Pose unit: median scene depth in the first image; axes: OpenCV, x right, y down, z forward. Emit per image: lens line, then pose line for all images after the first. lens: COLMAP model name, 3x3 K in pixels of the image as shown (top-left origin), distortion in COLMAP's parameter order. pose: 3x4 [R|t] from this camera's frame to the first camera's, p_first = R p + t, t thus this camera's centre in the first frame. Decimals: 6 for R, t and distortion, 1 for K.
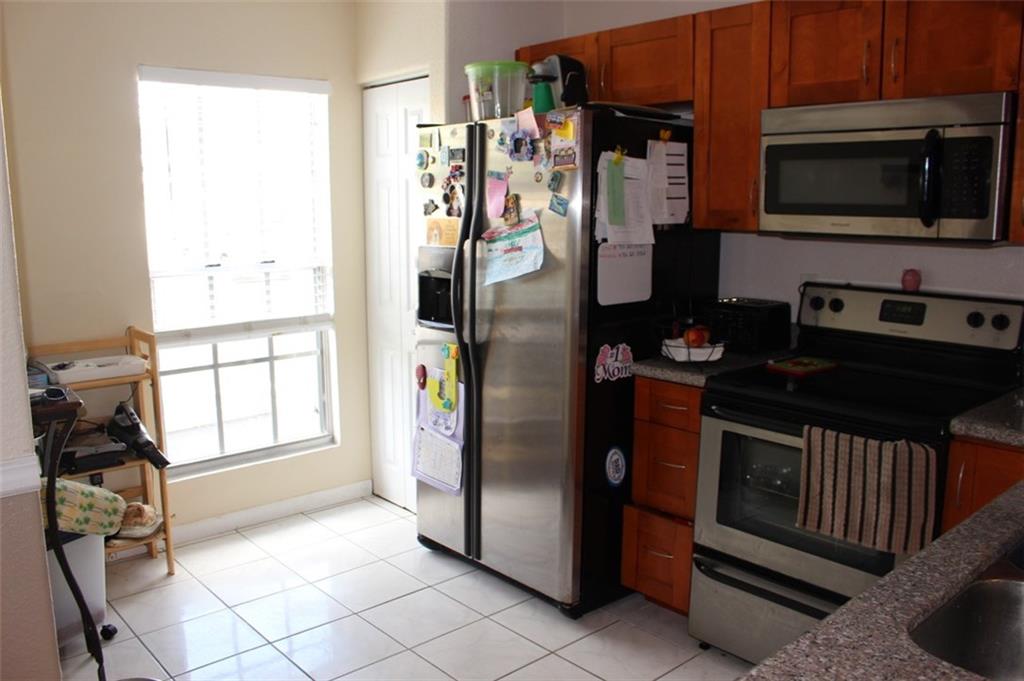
lens RADIAL K [[861.4, 0, 512.0], [0, 861.4, 340.5], [0, 0, 1]] dist [-0.140008, 0.135119]
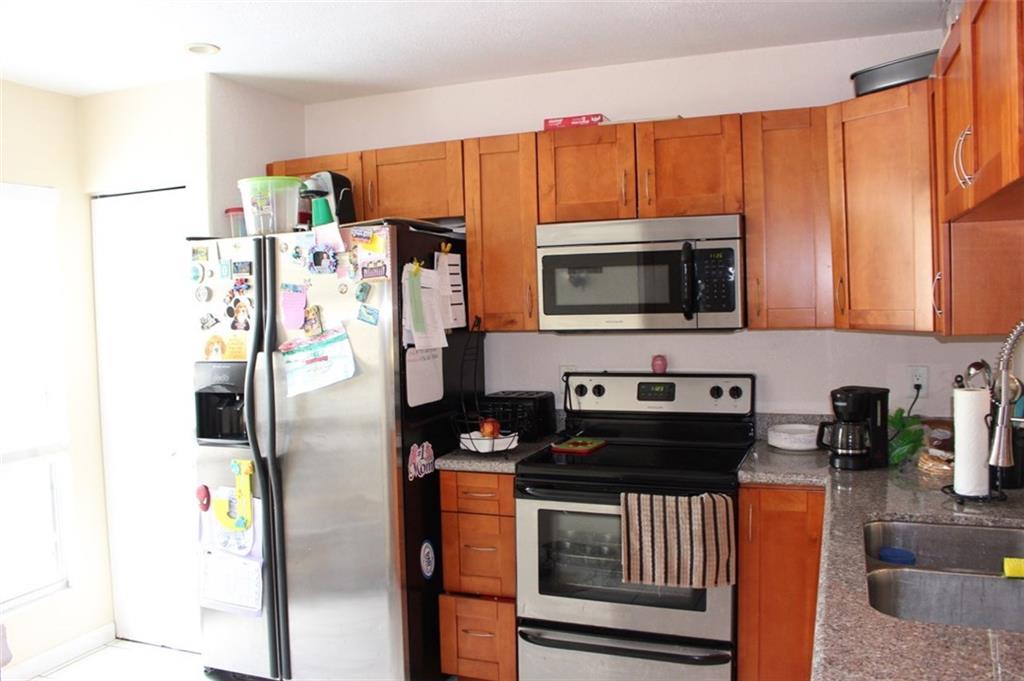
lens RADIAL K [[861.4, 0, 512.0], [0, 861.4, 340.5], [0, 0, 1]] dist [-0.140008, 0.135119]
pose [[0.892985, -0.046740, 0.447652, -0.254379], [0.099567, 0.990466, -0.095203, -0.009003], [-0.438934, 0.129586, 0.889125, -0.006309]]
